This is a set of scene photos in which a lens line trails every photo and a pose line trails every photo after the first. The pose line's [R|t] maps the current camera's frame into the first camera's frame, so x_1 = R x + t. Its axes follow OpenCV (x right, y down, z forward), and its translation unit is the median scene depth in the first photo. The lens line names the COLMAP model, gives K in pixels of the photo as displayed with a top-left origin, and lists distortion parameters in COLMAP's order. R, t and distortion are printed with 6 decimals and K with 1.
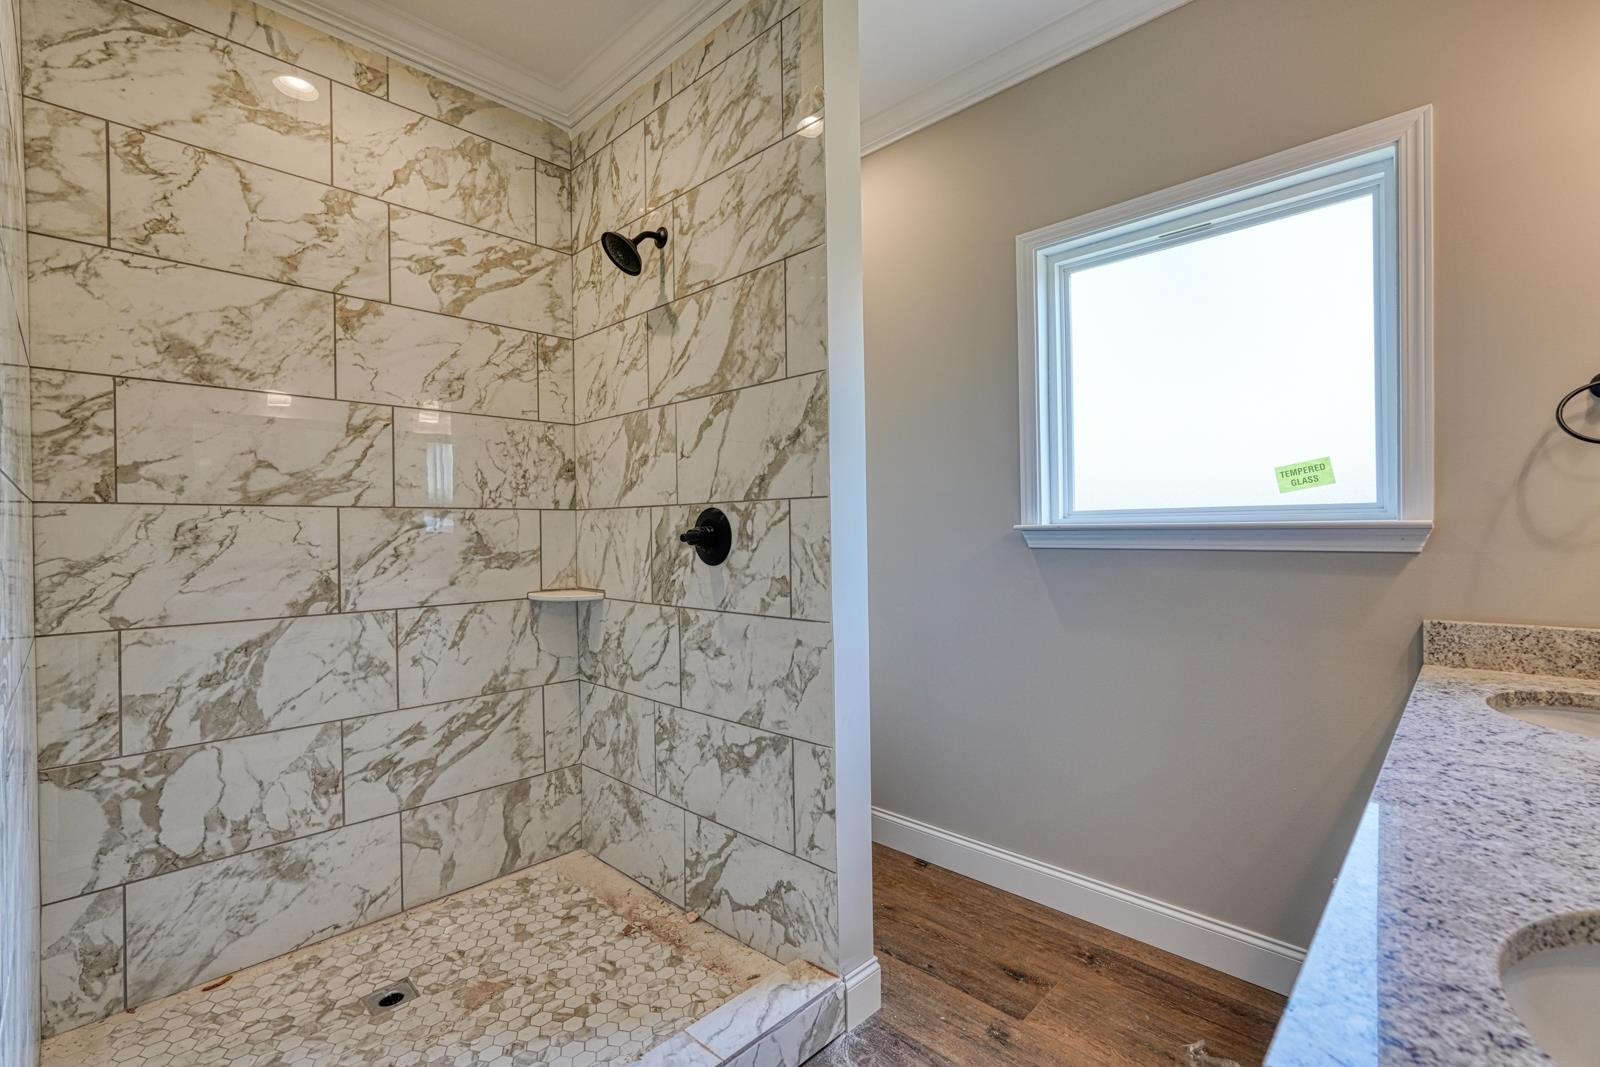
lens RADIAL K [[716.1, 0, 793.0], [0, 716.1, 536.2], [0, 0, 1]] dist [-0.013761, 0.008134]
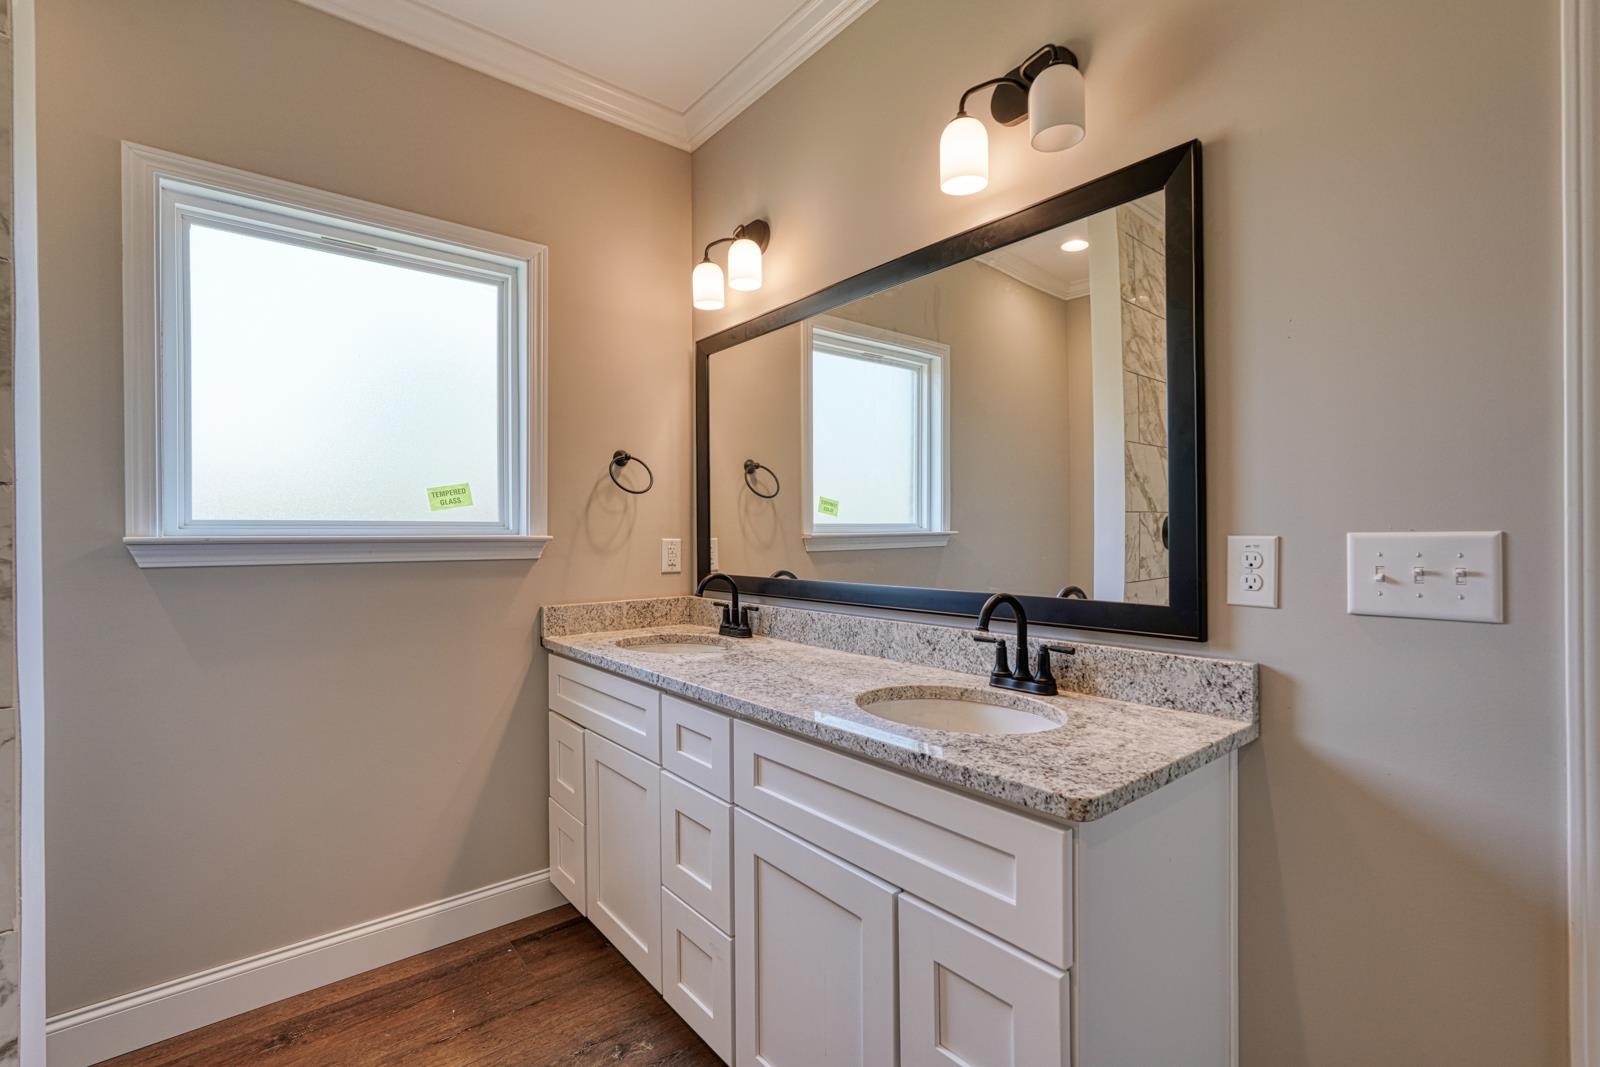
lens RADIAL K [[716.1, 0, 793.0], [0, 716.1, 536.2], [0, 0, 1]] dist [-0.013761, 0.008134]
pose [[0.116444, 0.011462, 0.993131, -0.404206], [0.014286, 0.999811, -0.013215, 0.004139], [-0.993095, 0.015727, 0.116258, 0.299514]]
